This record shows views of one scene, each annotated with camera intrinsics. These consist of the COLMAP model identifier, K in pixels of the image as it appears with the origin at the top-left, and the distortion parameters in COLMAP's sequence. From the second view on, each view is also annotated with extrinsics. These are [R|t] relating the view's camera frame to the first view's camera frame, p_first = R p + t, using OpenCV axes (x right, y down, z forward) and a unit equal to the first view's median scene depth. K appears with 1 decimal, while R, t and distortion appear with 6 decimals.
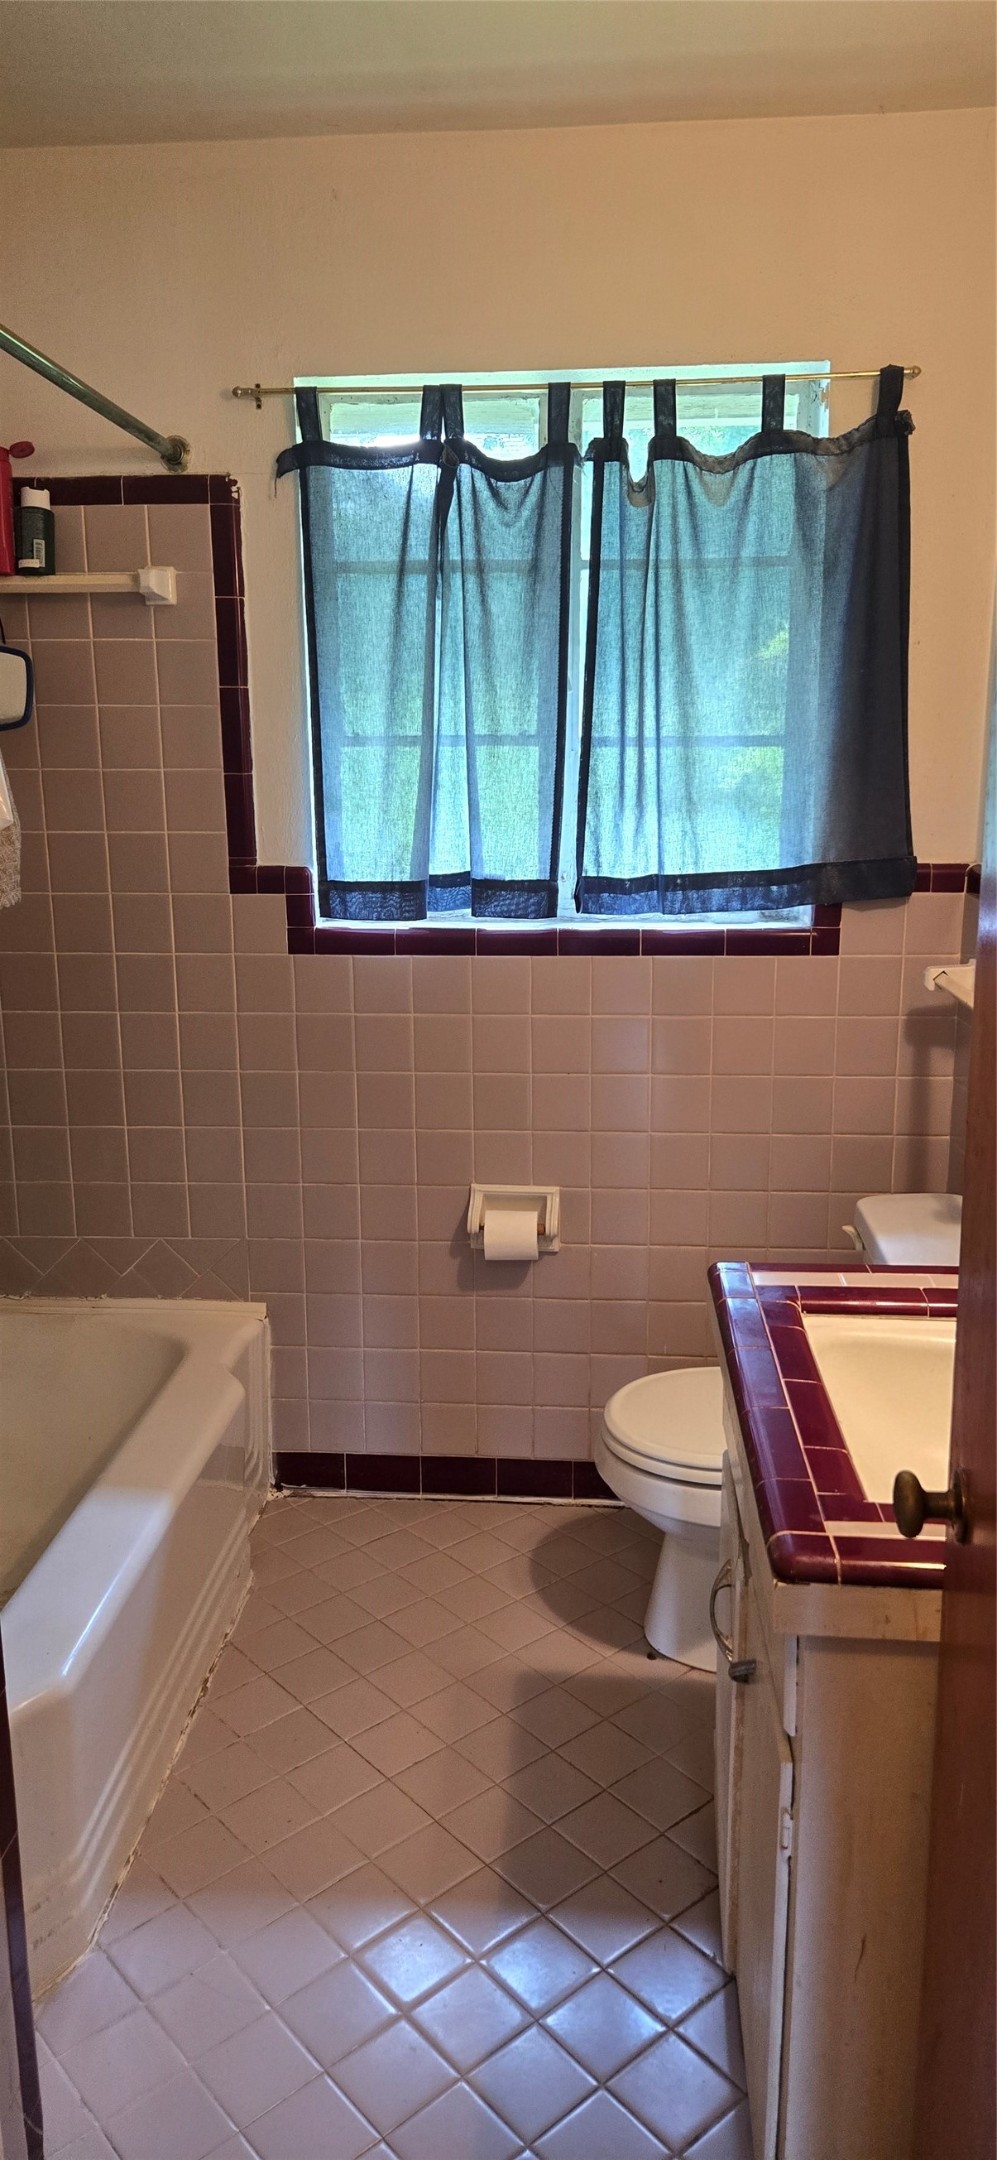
lens RADIAL K [[1433.3, 0, 499.1], [0, 1433.3, 1072.2], [0, 0, 1]] dist [0.085018, -0.078360]
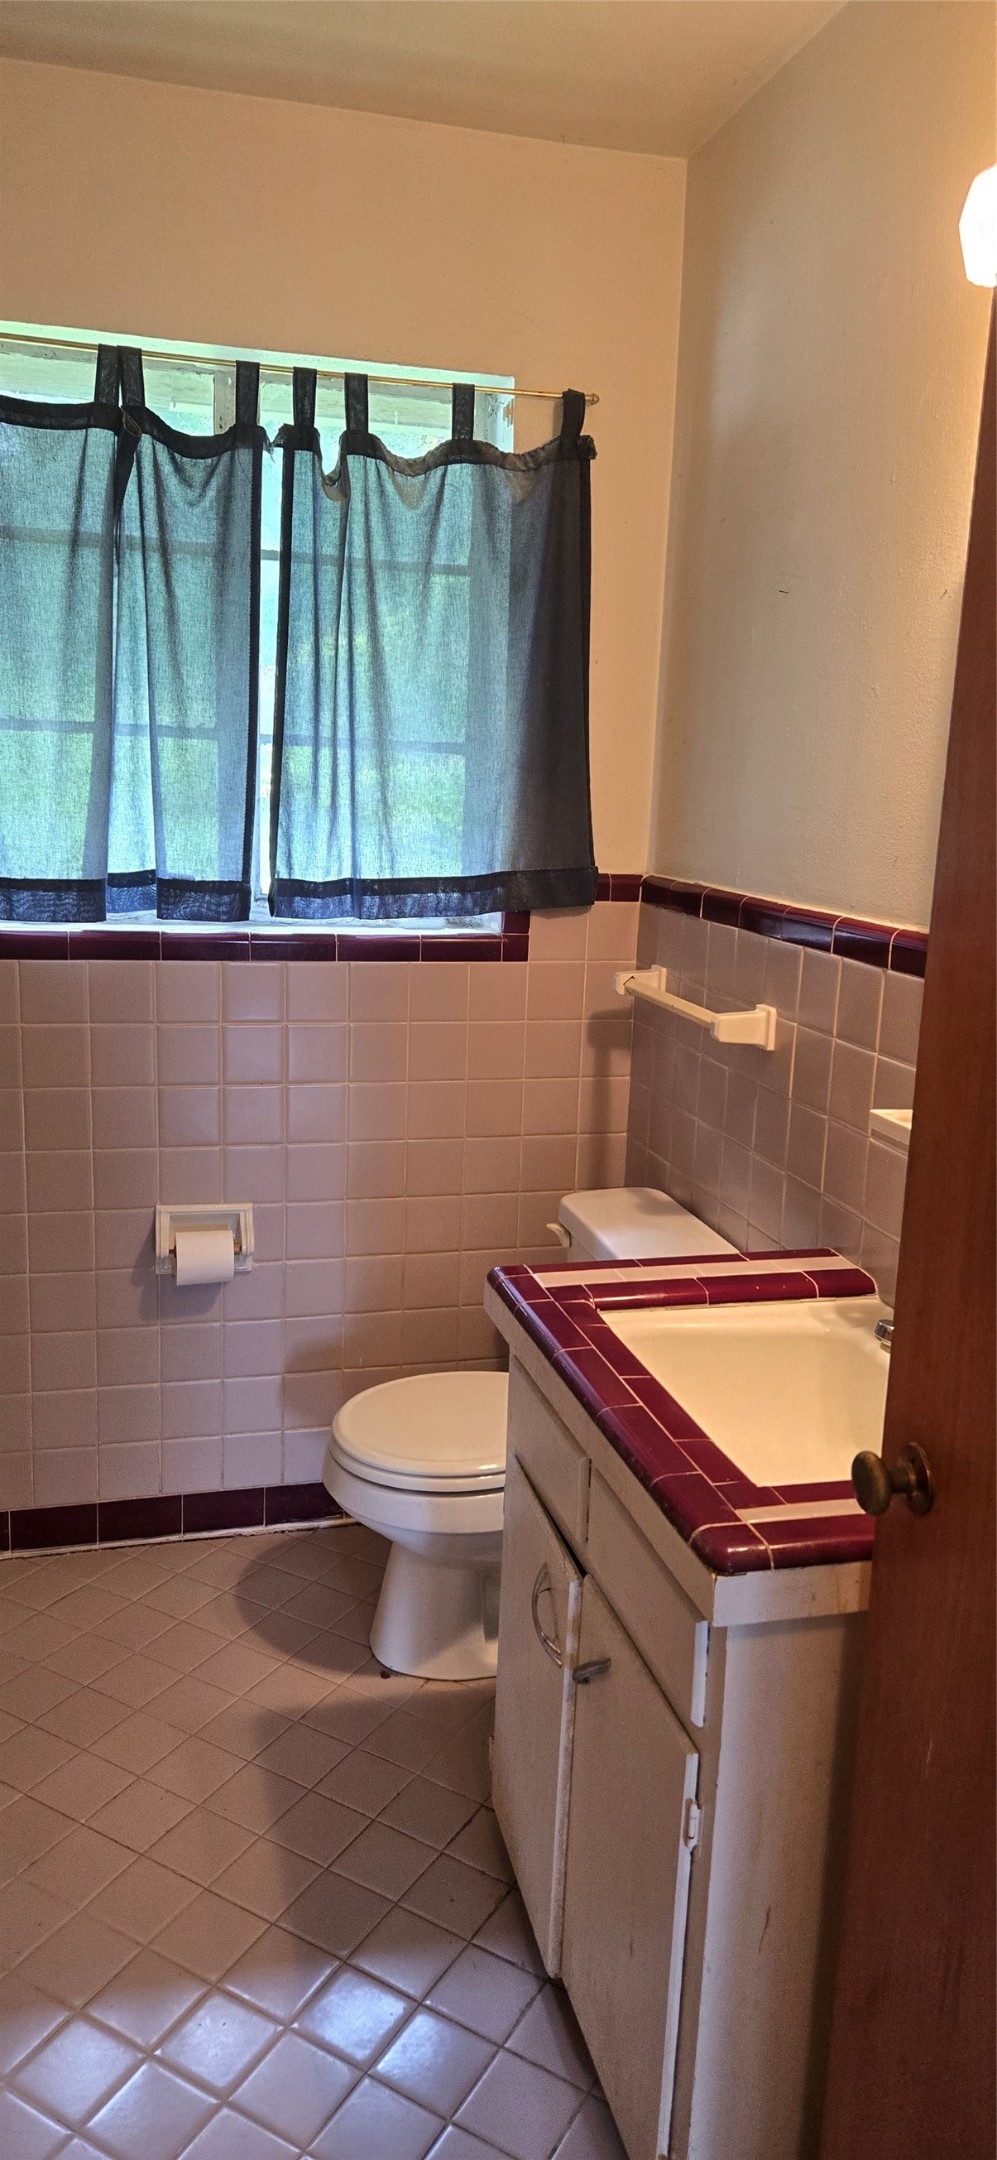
lens RADIAL K [[1437.4, 0, 498.5], [0, 1437.4, 1080.0], [0, 0, 1]] dist [0.081228, -0.075920]
pose [[0.946604, -0.027286, 0.321243, -0.118915], [0.027713, 0.999611, 0.003244, -0.000598], [-0.321207, 0.005831, 0.946991, 0.039343]]
